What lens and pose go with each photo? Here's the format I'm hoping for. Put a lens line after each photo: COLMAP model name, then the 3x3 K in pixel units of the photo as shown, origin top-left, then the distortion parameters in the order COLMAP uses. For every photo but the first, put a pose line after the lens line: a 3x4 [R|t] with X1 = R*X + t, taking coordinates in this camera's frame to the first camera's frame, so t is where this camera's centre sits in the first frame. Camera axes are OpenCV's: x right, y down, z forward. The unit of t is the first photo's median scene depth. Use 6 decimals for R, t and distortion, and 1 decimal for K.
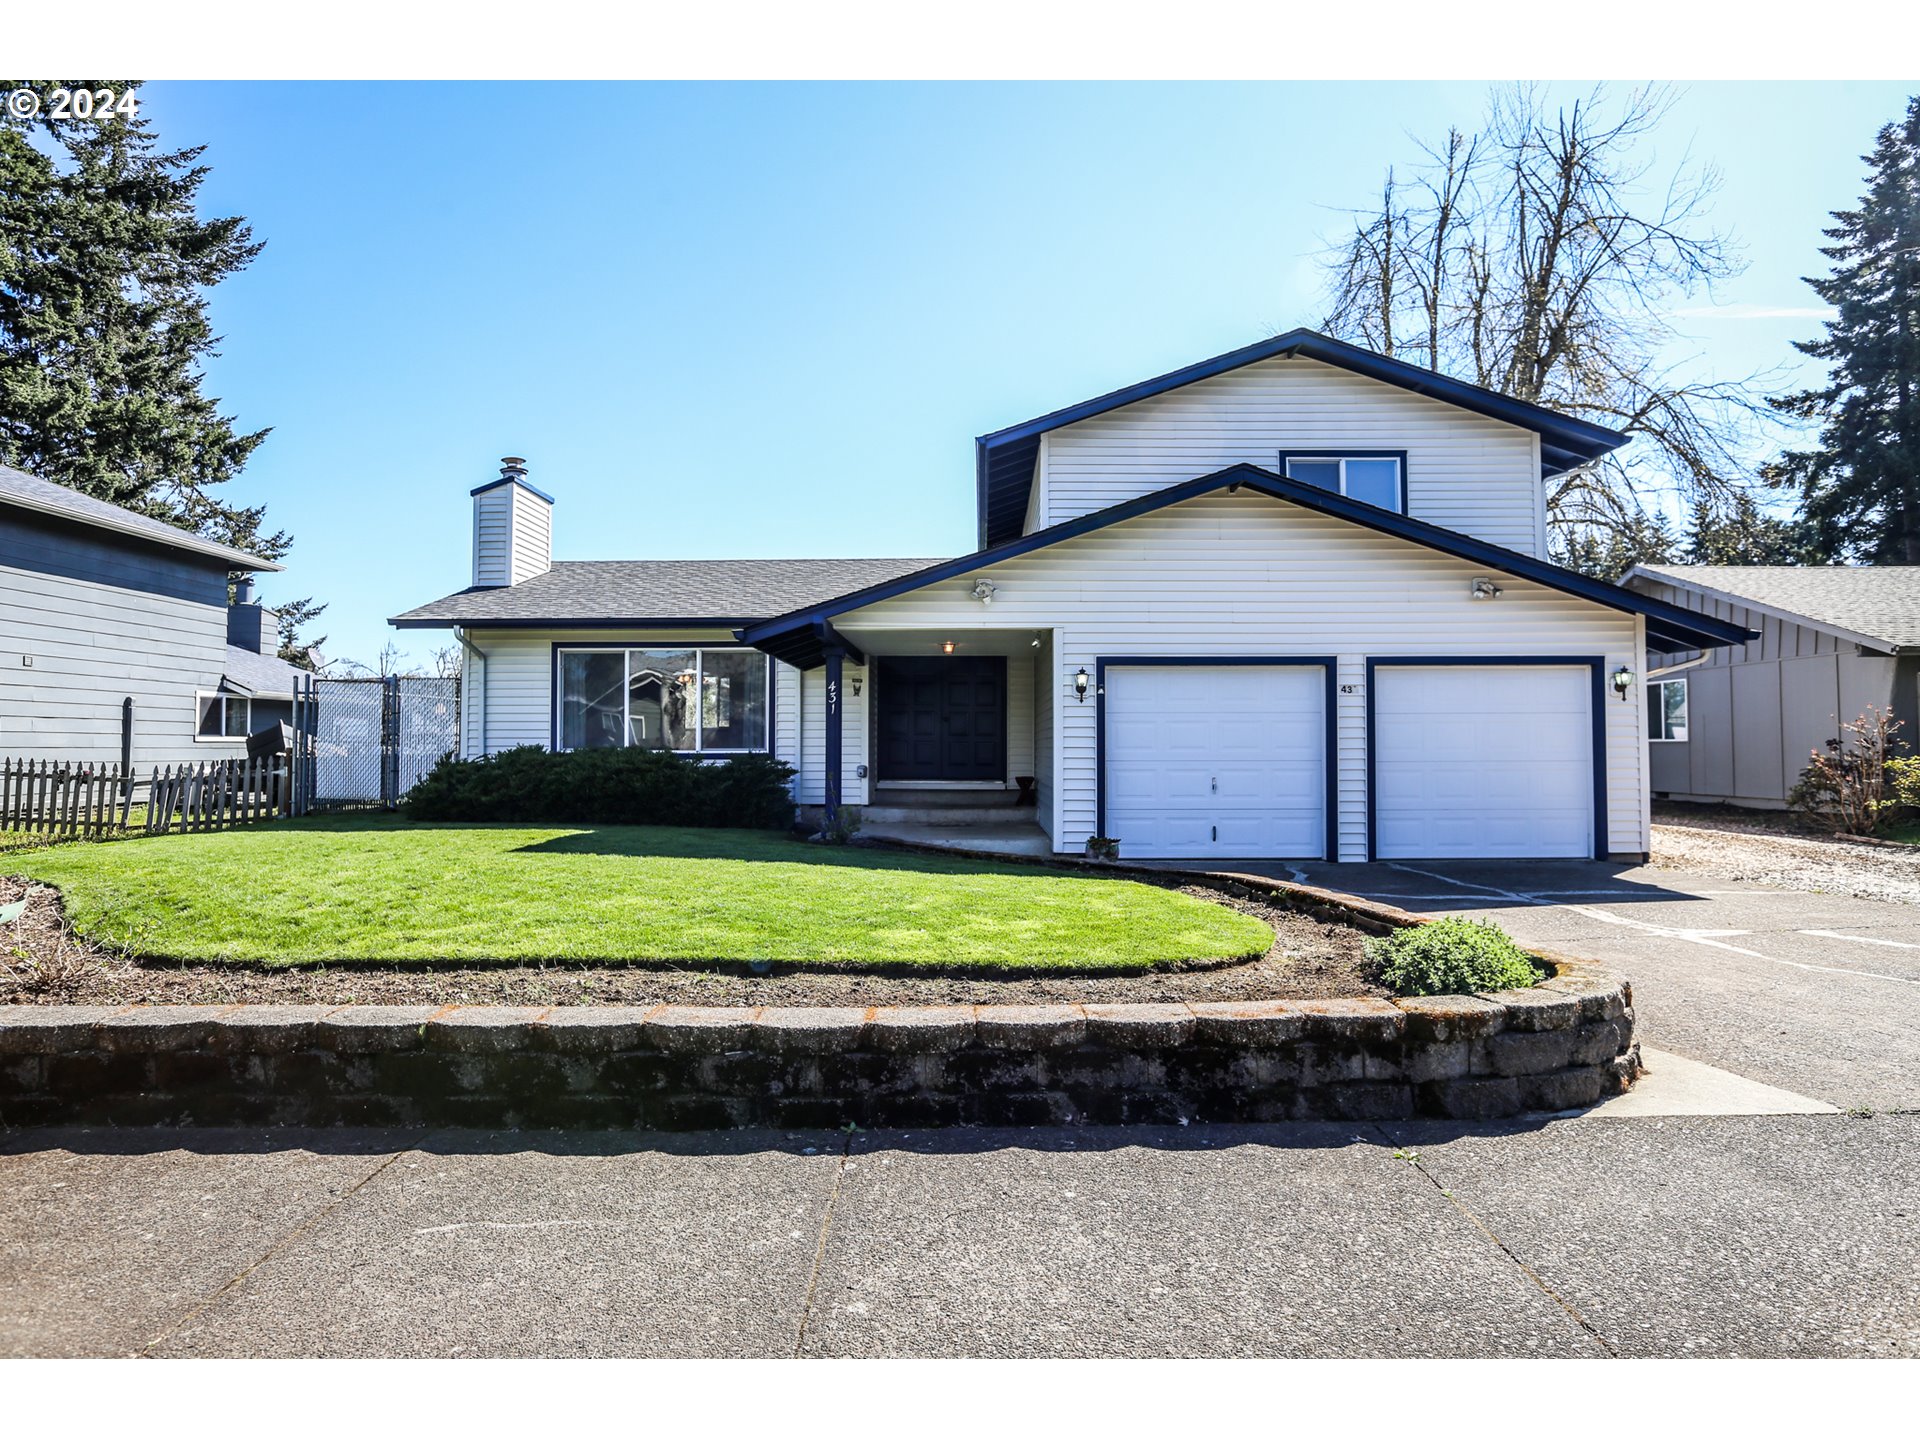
lens RADIAL K [[992.5, 0, 980.9], [0, 992.5, 727.1], [0, 0, 1]] dist [-0.032053, 0.020776]
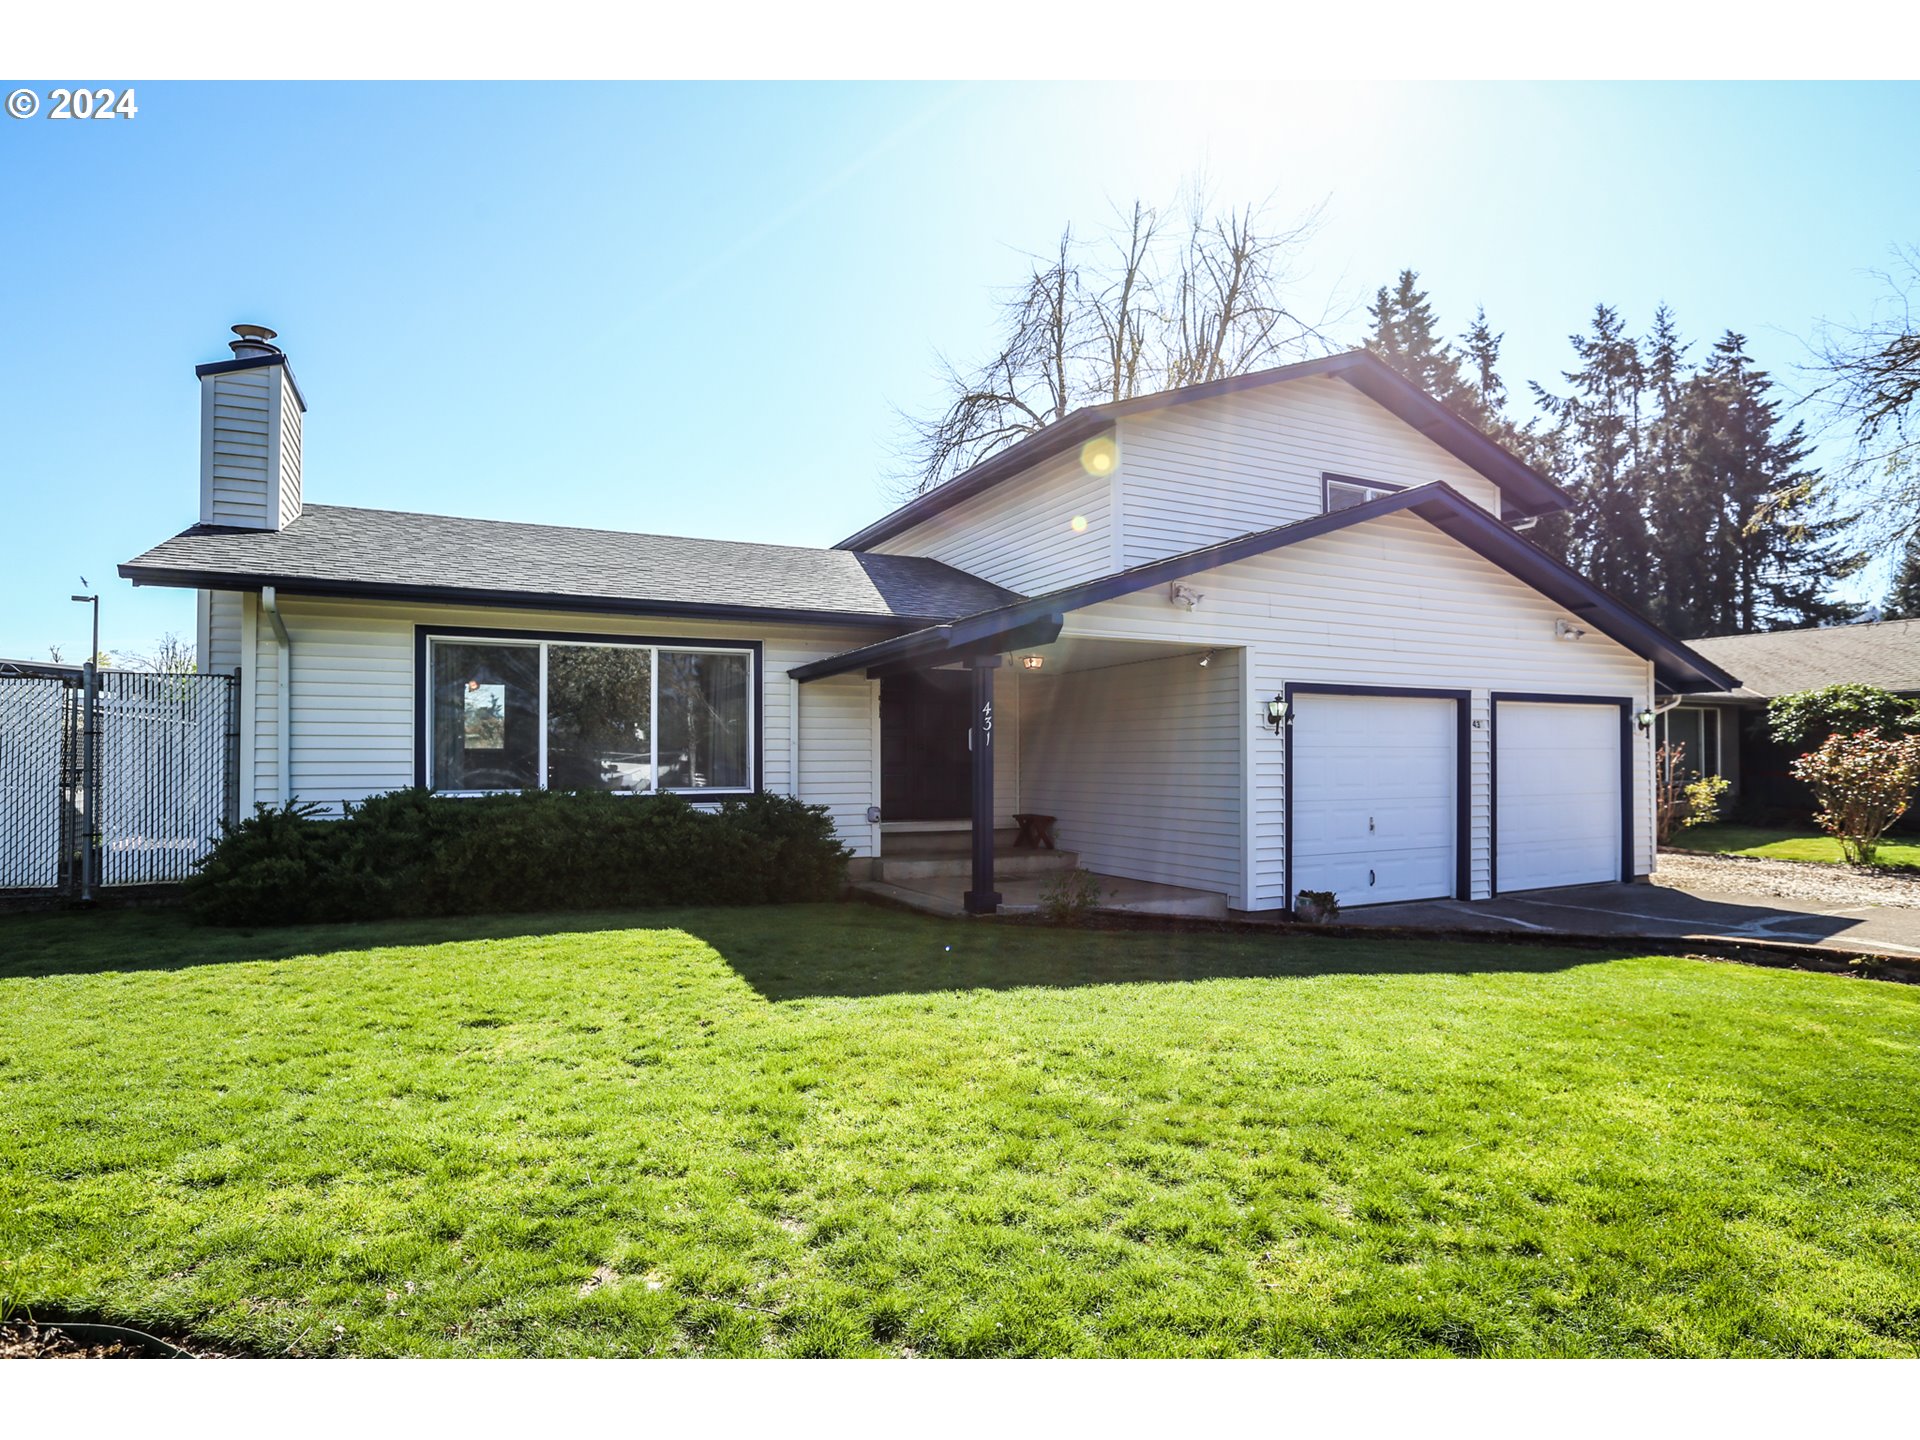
lens RADIAL K [[992.5, 0, 980.9], [0, 992.5, 727.1], [0, 0, 1]] dist [-0.032053, 0.020776]
pose [[0.890397, 0.014039, 0.454969, -0.401283], [-0.006998, 0.999828, -0.017158, -0.011415], [-0.455132, 0.012093, 0.890342, 0.270322]]
